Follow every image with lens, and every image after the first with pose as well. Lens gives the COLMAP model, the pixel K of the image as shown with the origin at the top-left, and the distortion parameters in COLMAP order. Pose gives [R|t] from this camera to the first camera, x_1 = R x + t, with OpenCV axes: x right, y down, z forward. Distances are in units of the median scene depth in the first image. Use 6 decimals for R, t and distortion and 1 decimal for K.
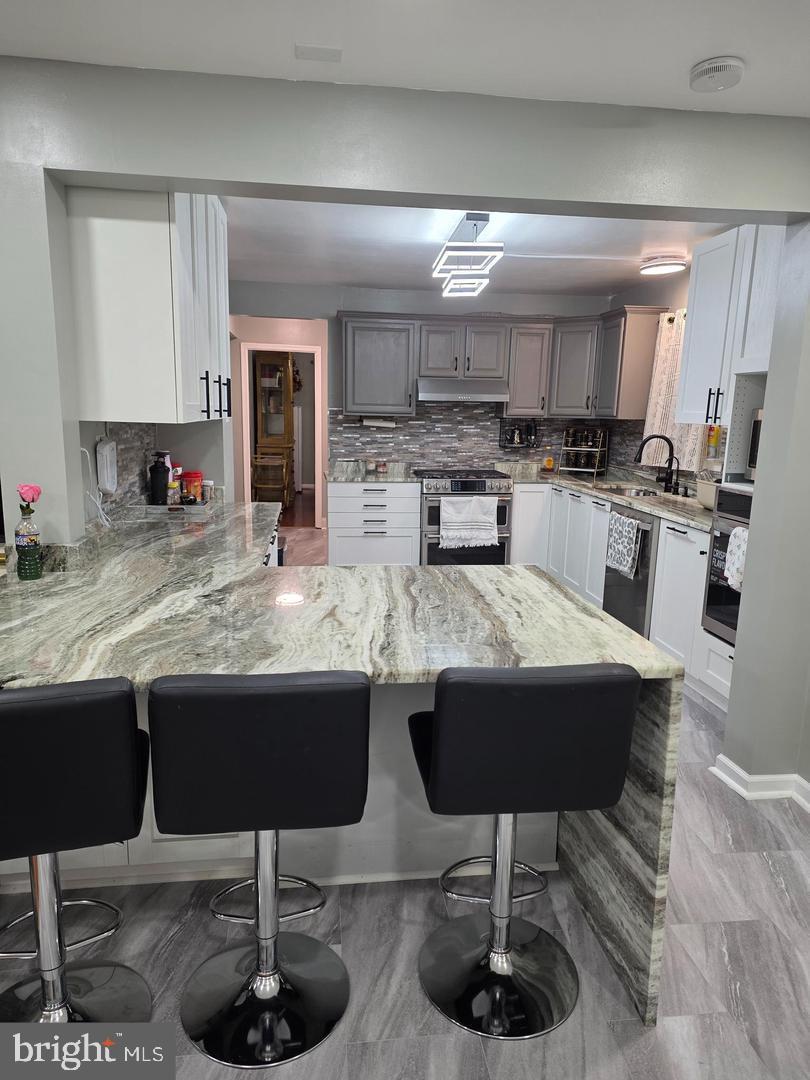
lens RADIAL K [[717.0, 0, 405.0], [0, 717.0, 540.0], [0, 0, 1]] dist [0.091074, -0.121583]
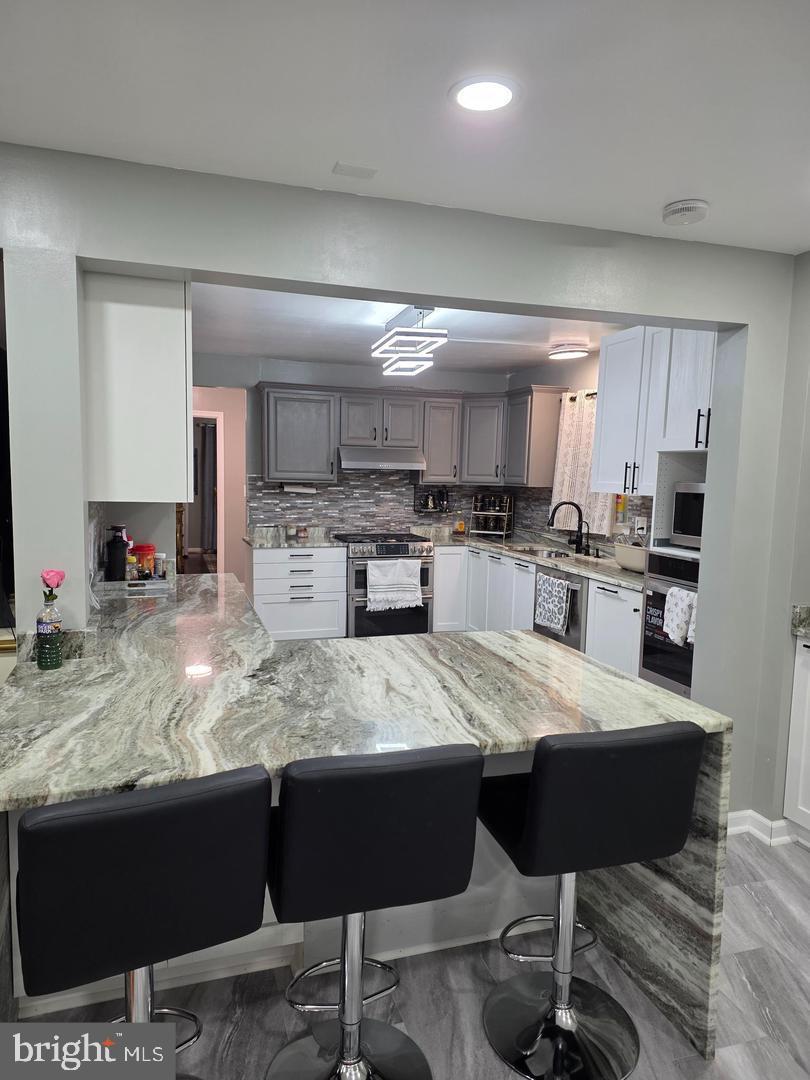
lens RADIAL K [[712.2, 0, 405.0], [0, 712.2, 540.0], [0, 0, 1]] dist [0.093789, -0.096410]
pose [[0.982565, -0.016277, 0.185205, -0.219486], [0.031059, 0.996532, -0.077199, -0.024555], [-0.183306, 0.081606, 0.979663, -0.030335]]
